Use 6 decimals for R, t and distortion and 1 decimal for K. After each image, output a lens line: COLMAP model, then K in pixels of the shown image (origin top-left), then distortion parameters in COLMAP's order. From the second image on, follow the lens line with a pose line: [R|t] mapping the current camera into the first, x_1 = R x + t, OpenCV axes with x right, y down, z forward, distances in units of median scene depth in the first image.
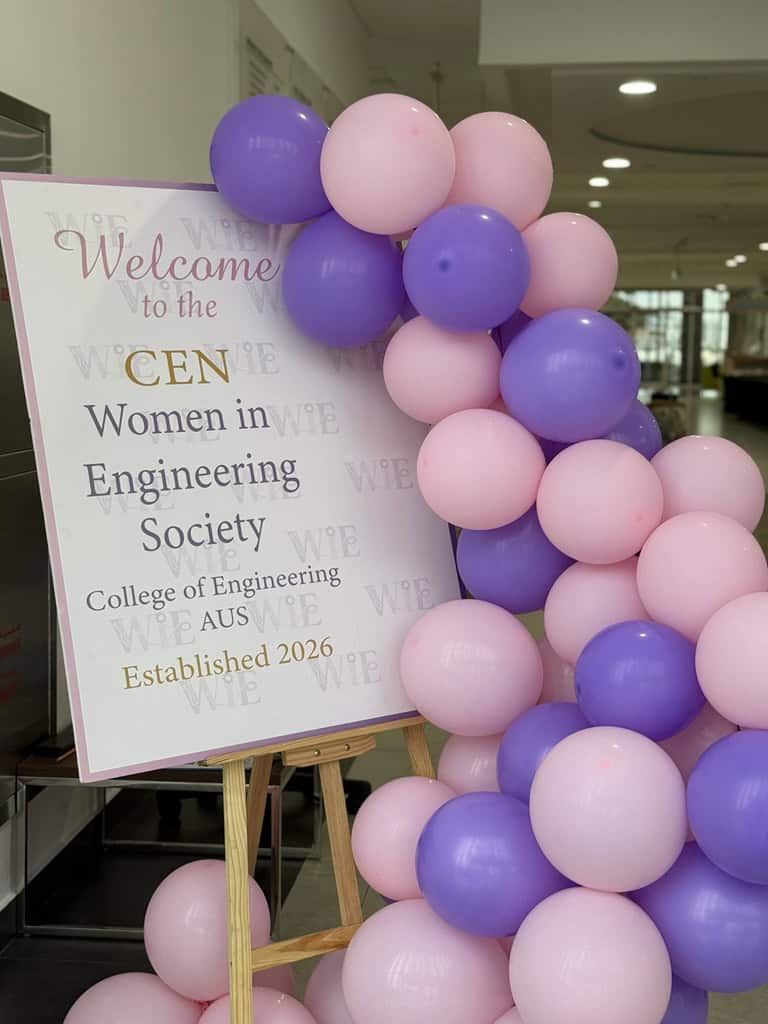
lens RADIAL K [[1528.7, 0, 384.7], [0, 1528.7, 510.9], [0, 0, 1]] dist [0.040135, 0.000000]
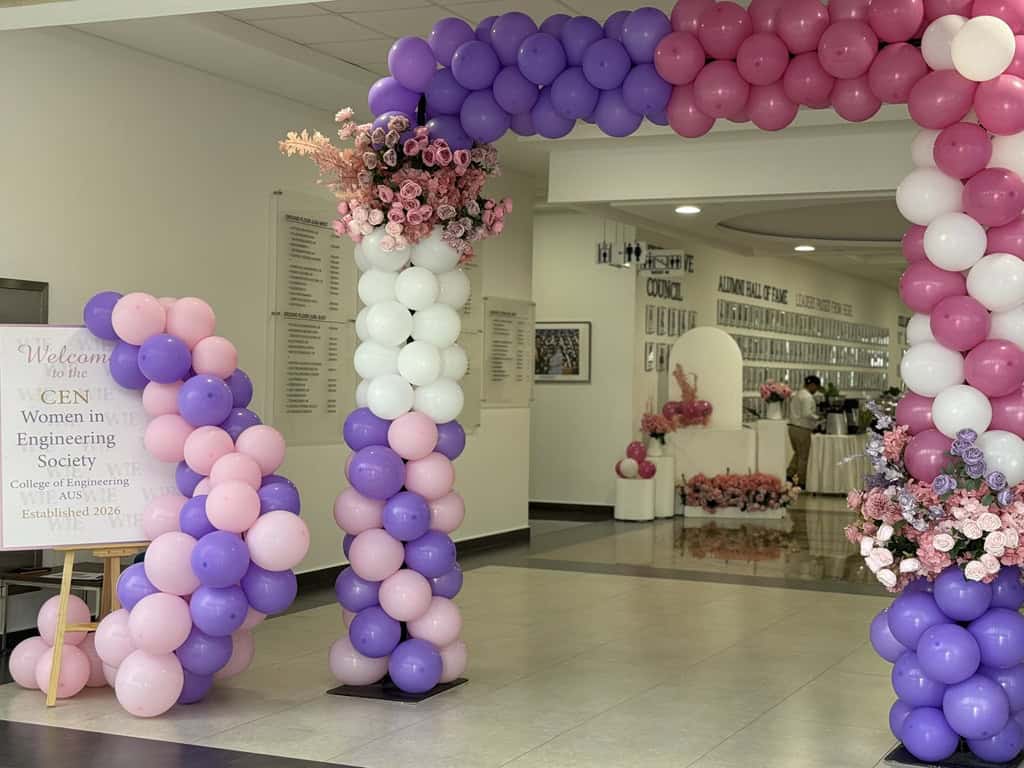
lens RADIAL K [[1528.7, 0, 511.6], [0, 1528.7, 384.8], [0, 0, 1]] dist [0.040135, 0.000000]
pose [[0.965041, 0.004789, -0.262054, 1.250182], [-0.033539, 0.993870, -0.105349, 0.129592], [0.259942, 0.110455, 0.959286, -1.256838]]
